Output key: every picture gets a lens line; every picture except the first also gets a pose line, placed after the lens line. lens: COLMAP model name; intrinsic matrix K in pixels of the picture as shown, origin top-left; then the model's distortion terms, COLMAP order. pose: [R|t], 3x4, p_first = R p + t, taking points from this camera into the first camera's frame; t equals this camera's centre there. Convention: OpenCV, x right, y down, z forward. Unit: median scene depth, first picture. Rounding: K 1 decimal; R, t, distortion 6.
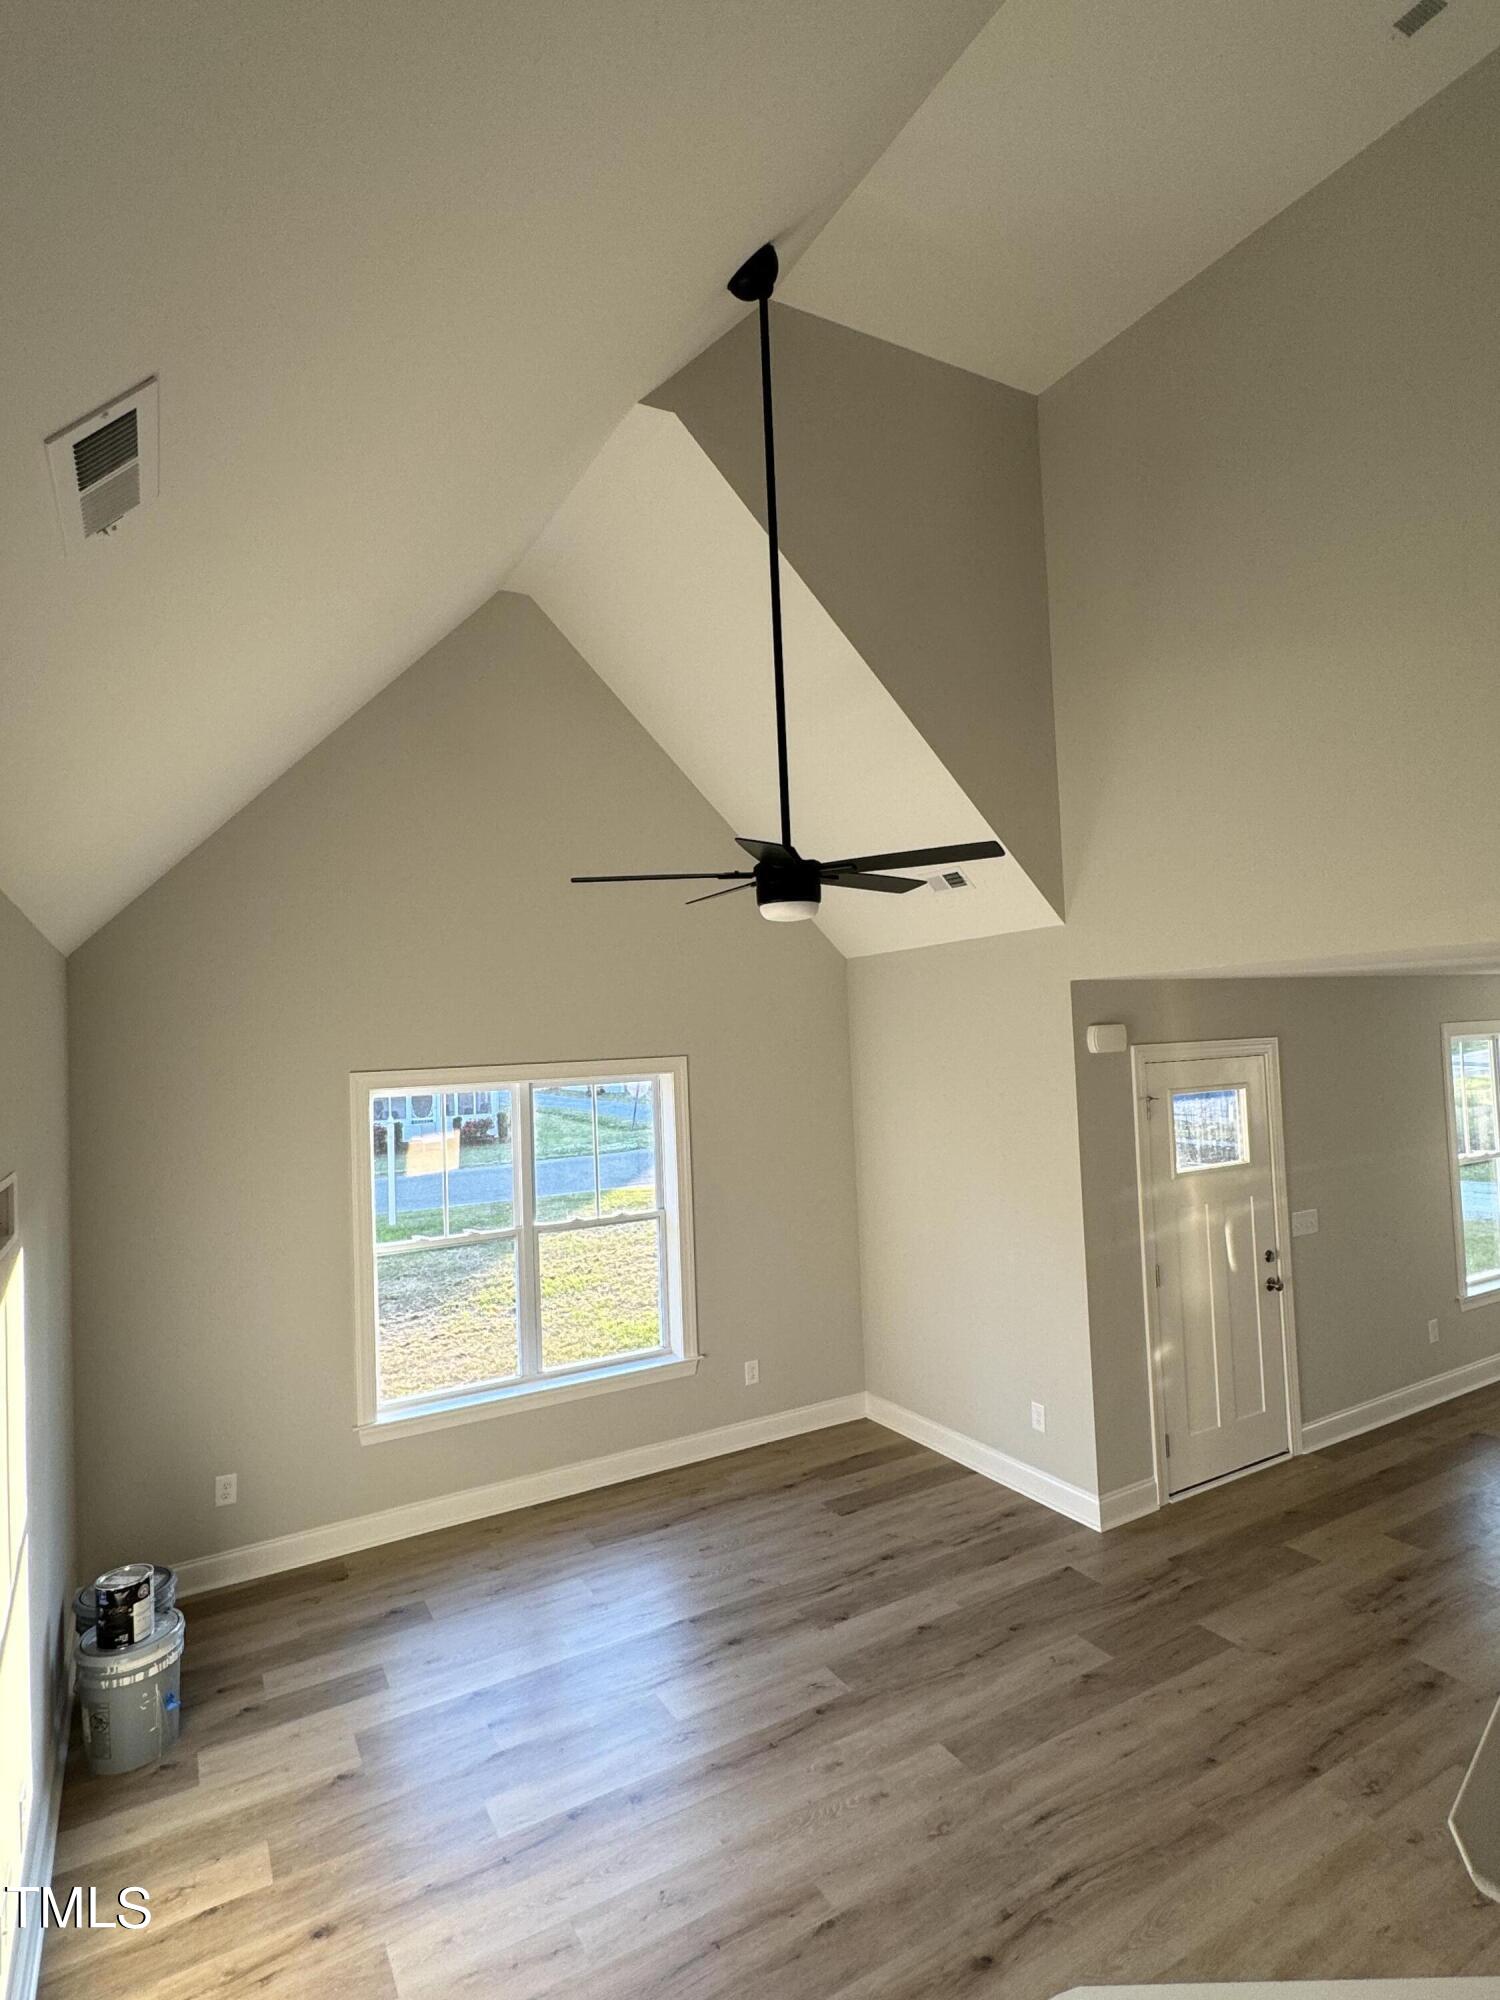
lens RADIAL K [[1046.0, 0, 760.0], [0, 1046.0, 997.8], [0, 0, 1]] dist [0.000158, 0.003204]
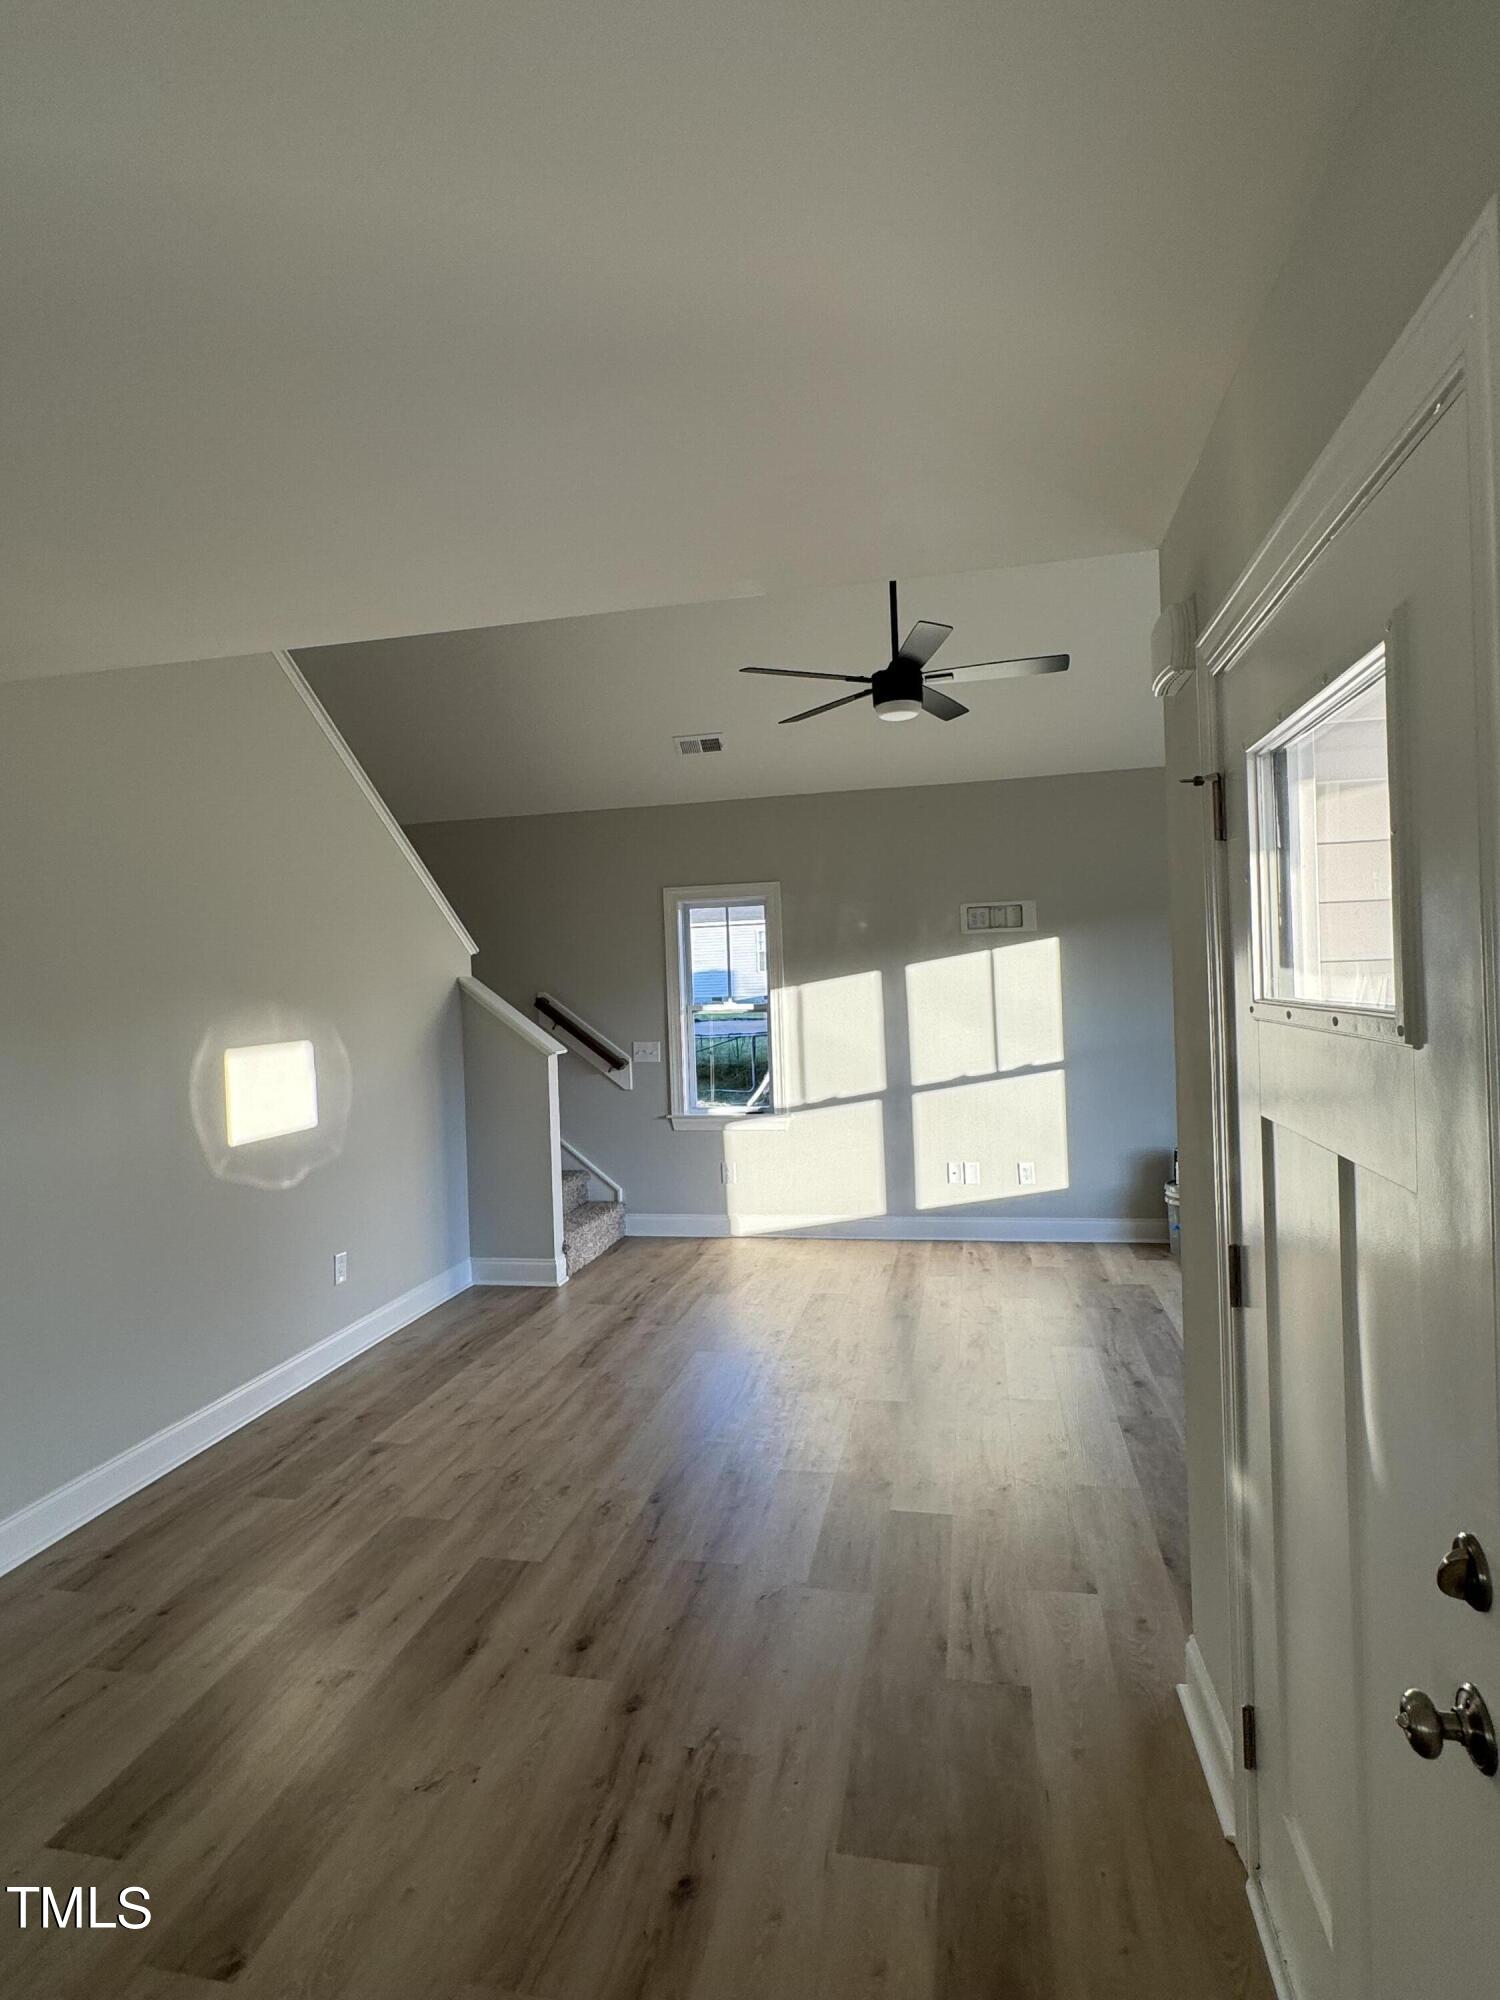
lens RADIAL K [[1046.0, 0, 742.2], [0, 1046.0, 996.8], [0, 0, 1]] dist [0.000158, 0.003204]
pose [[-0.671085, 0.076734, -0.737399, 1.117205], [0.096907, 0.995175, 0.015367, 0.225716], [0.735020, -0.061146, -0.675283, 1.678320]]
